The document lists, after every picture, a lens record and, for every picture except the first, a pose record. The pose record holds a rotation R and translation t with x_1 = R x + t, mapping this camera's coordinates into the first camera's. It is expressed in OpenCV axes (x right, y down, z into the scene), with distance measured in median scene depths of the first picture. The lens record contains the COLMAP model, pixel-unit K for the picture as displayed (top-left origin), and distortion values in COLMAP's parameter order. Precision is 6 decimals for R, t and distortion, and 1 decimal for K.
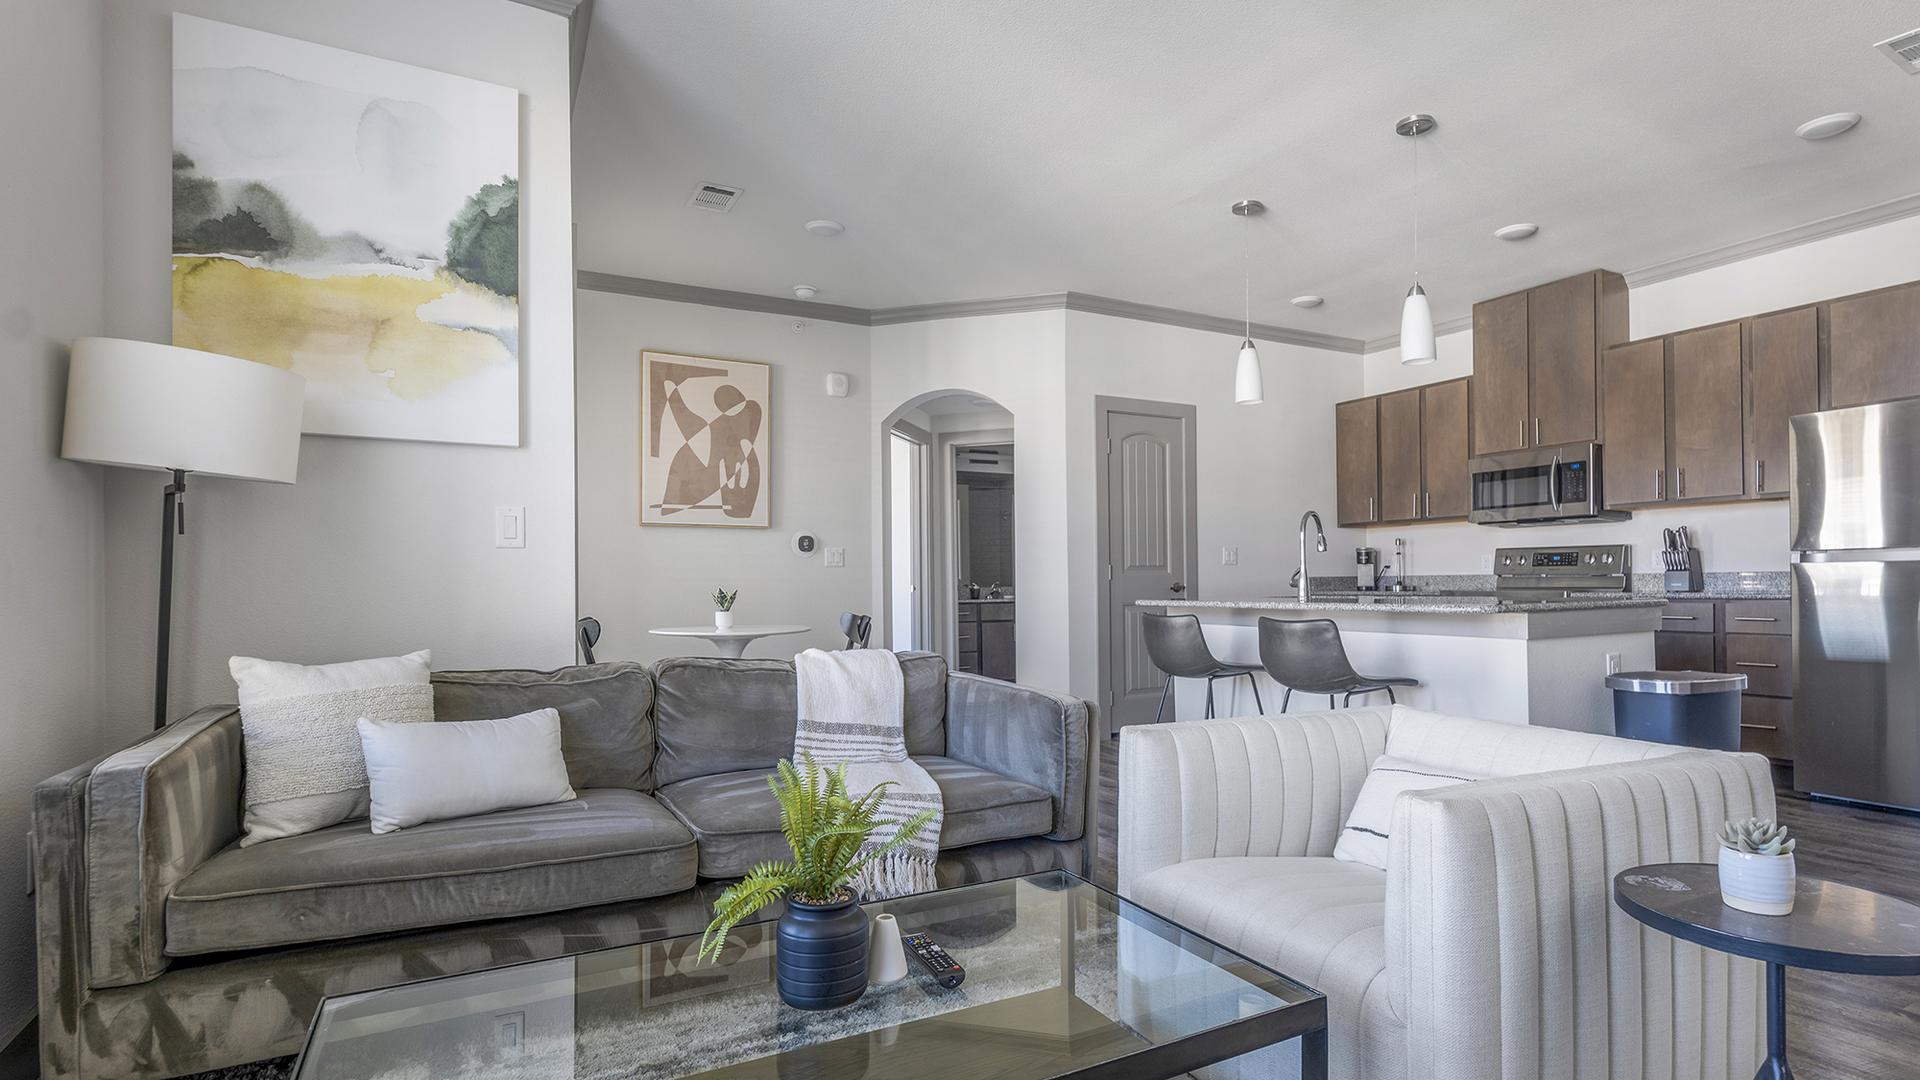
lens RADIAL K [[956.5, 0, 986.2], [0, 956.5, 576.1], [0, 0, 1]] dist [-0.002633, 0.005328]
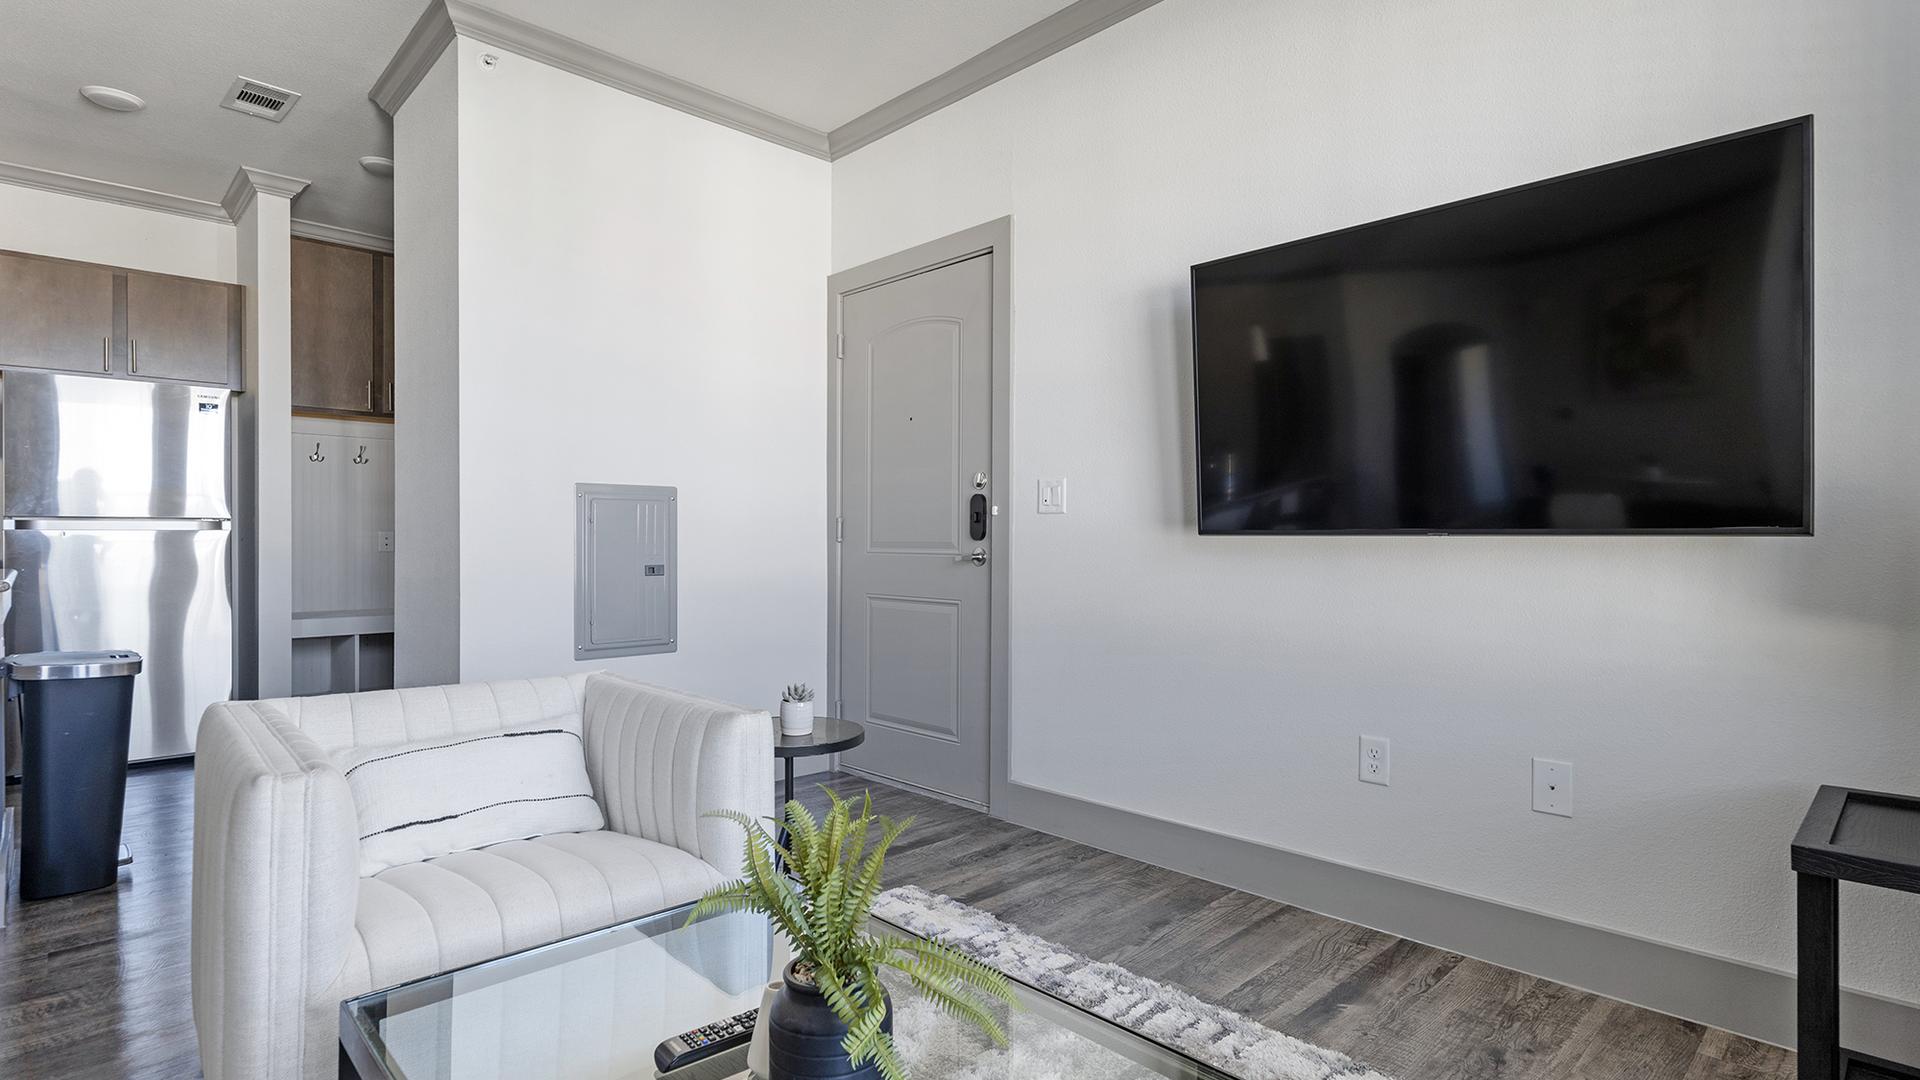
lens RADIAL K [[956.5, 0, 972.9], [0, 956.5, 536.2], [0, 0, 1]] dist [-0.002633, 0.005328]
pose [[-0.261226, 0.011762, 0.965206, -0.453363], [-0.004150, 0.999903, -0.013308, 0.001112], [-0.965269, -0.007482, -0.261152, 0.534893]]
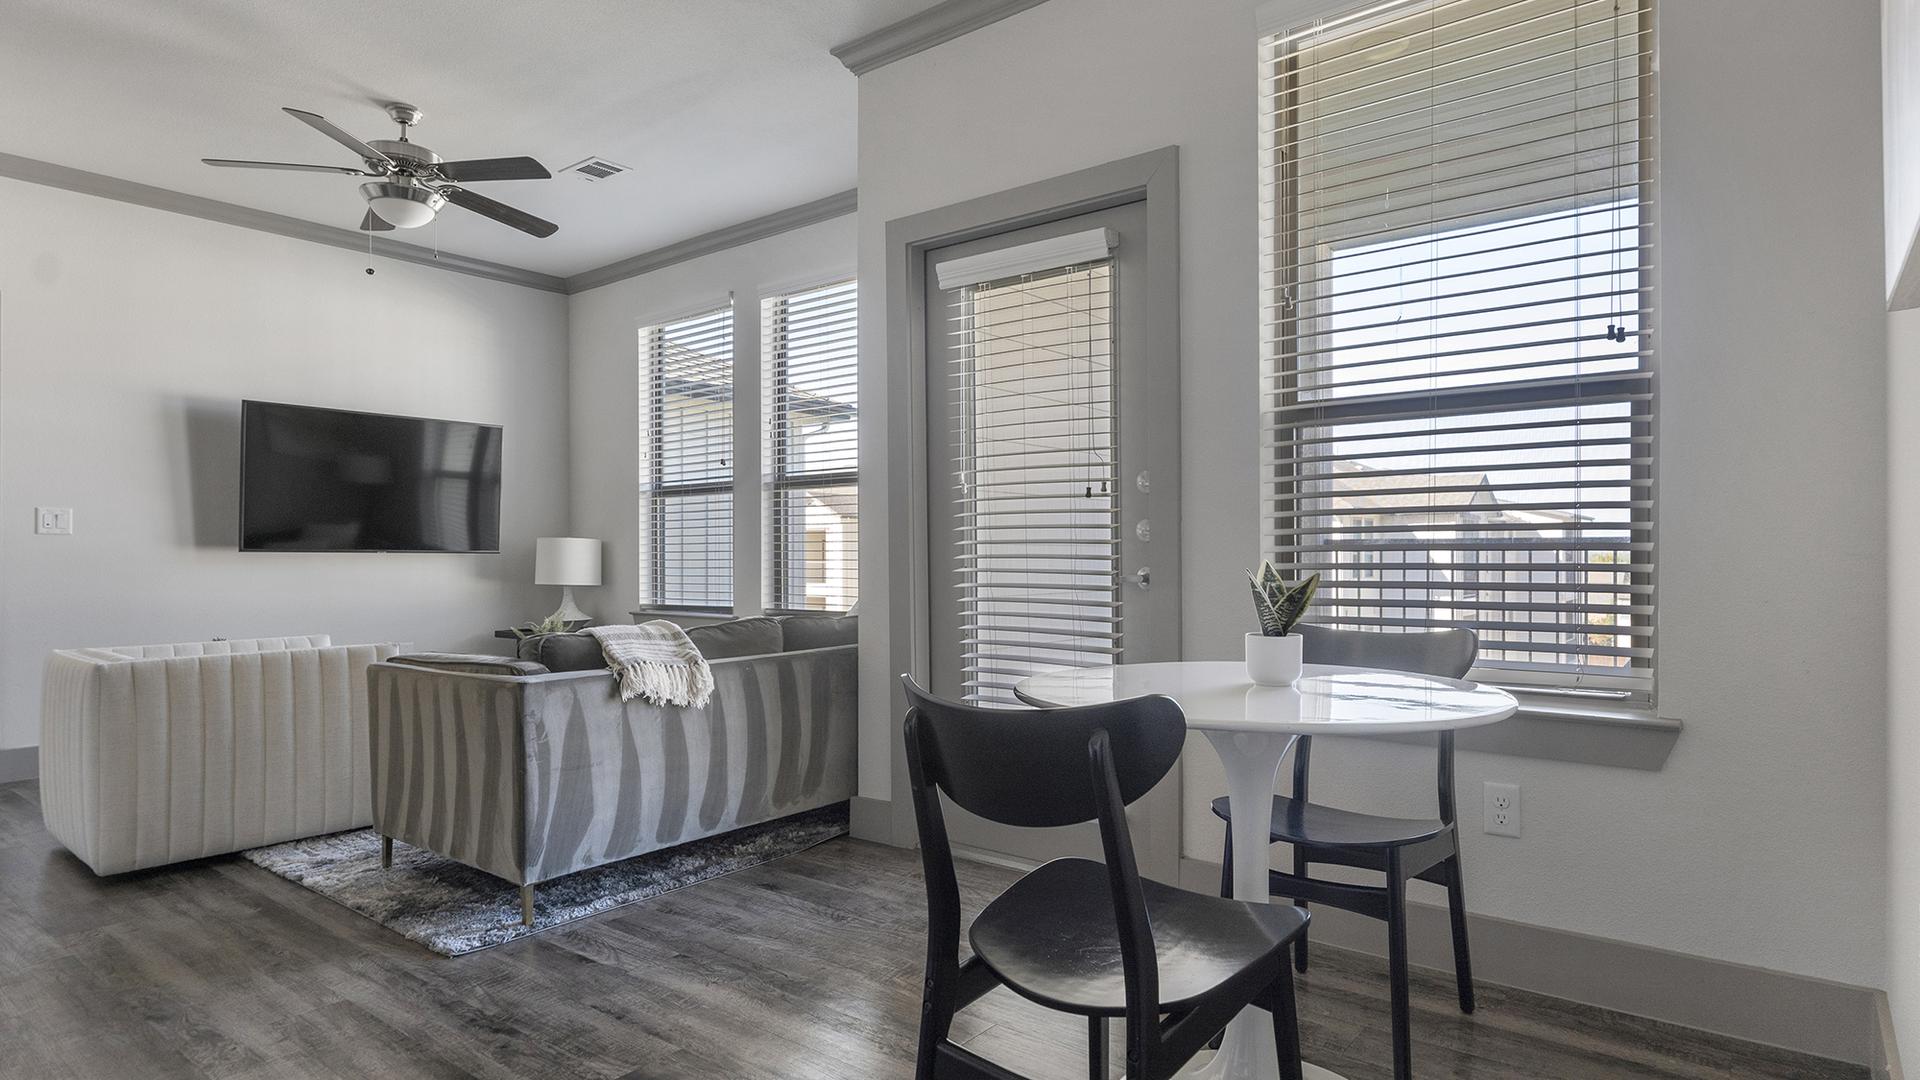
lens RADIAL K [[1035.9, 0, 959.9], [0, 1035.9, 555.2], [0, 0, 1]] dist [-0.000366, 0.004996]
pose [[-0.930521, 0.011357, -0.366063, -0.085260], [0.012516, 0.999921, -0.000794, 0.010333], [0.366025, -0.005320, -0.930590, 2.290646]]
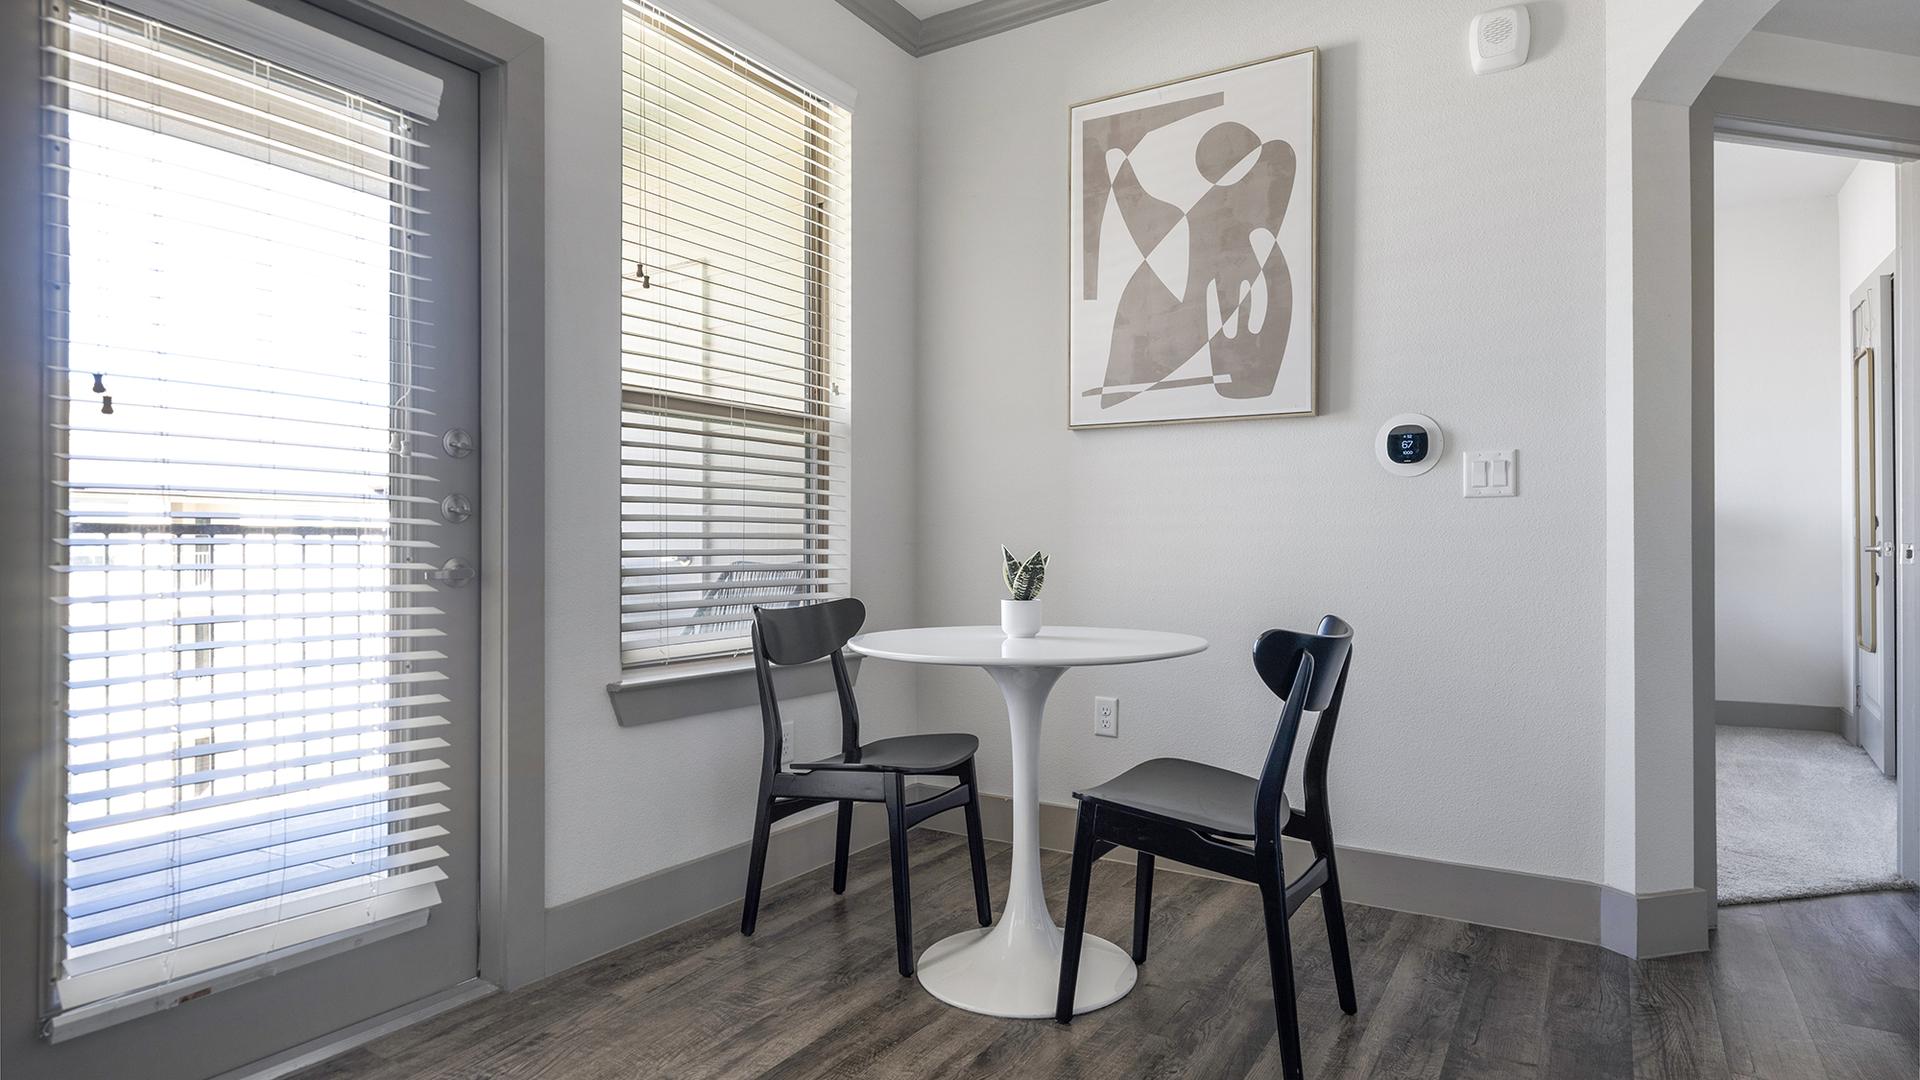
lens RADIAL K [[1035.9, 0, 997.3], [0, 1035.9, 534.6], [0, 0, 1]] dist [-0.000366, 0.004996]
pose [[0.490895, -0.000949, -0.871218, 0.254609], [0.003327, 0.999994, 0.000786, 0.010900], [0.871212, -0.003285, 0.490895, 1.309917]]
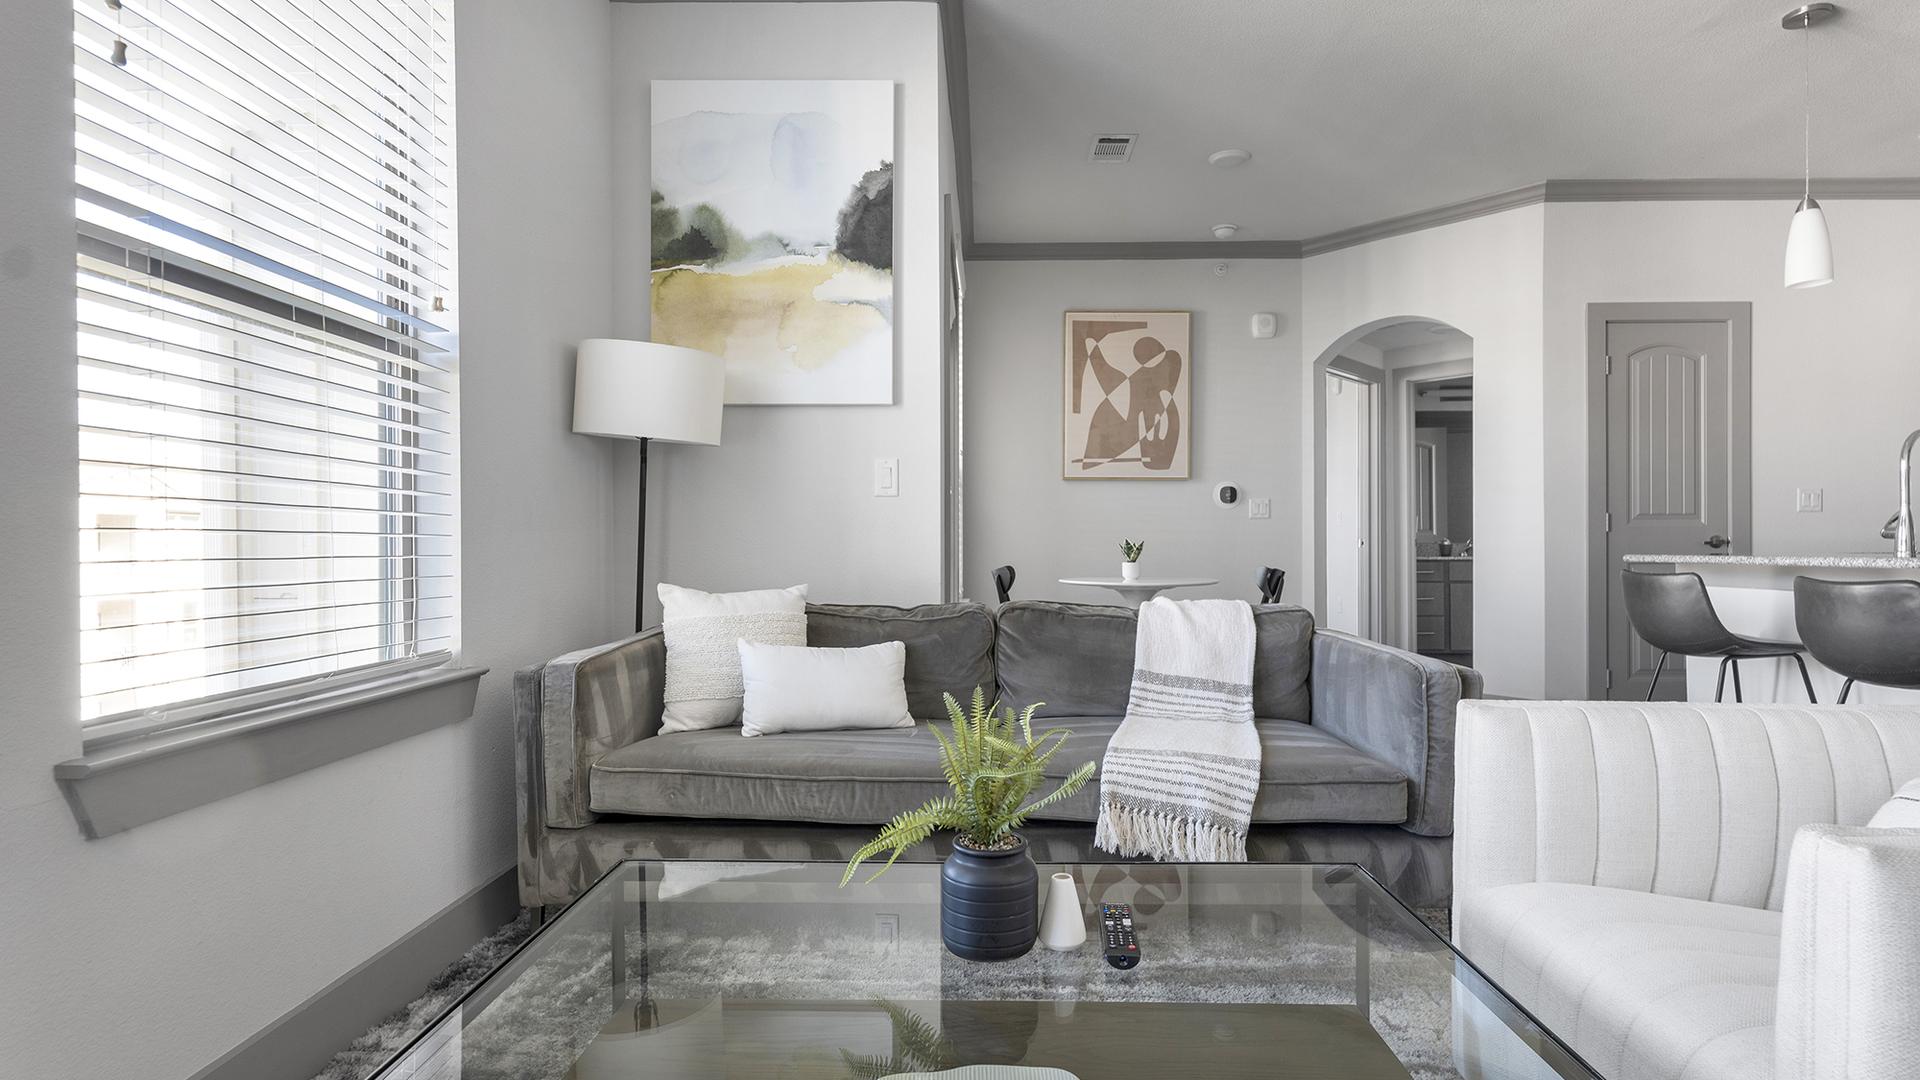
lens RADIAL K [[956.5, 0, 974.8], [0, 956.5, 546.1], [0, 0, 1]] dist [-0.002633, 0.005328]
pose [[0.869937, 0.005629, -0.493130, 0.135813], [-0.000133, 0.999938, 0.011178, 0.015125], [0.493162, -0.009658, 0.869884, 0.081912]]
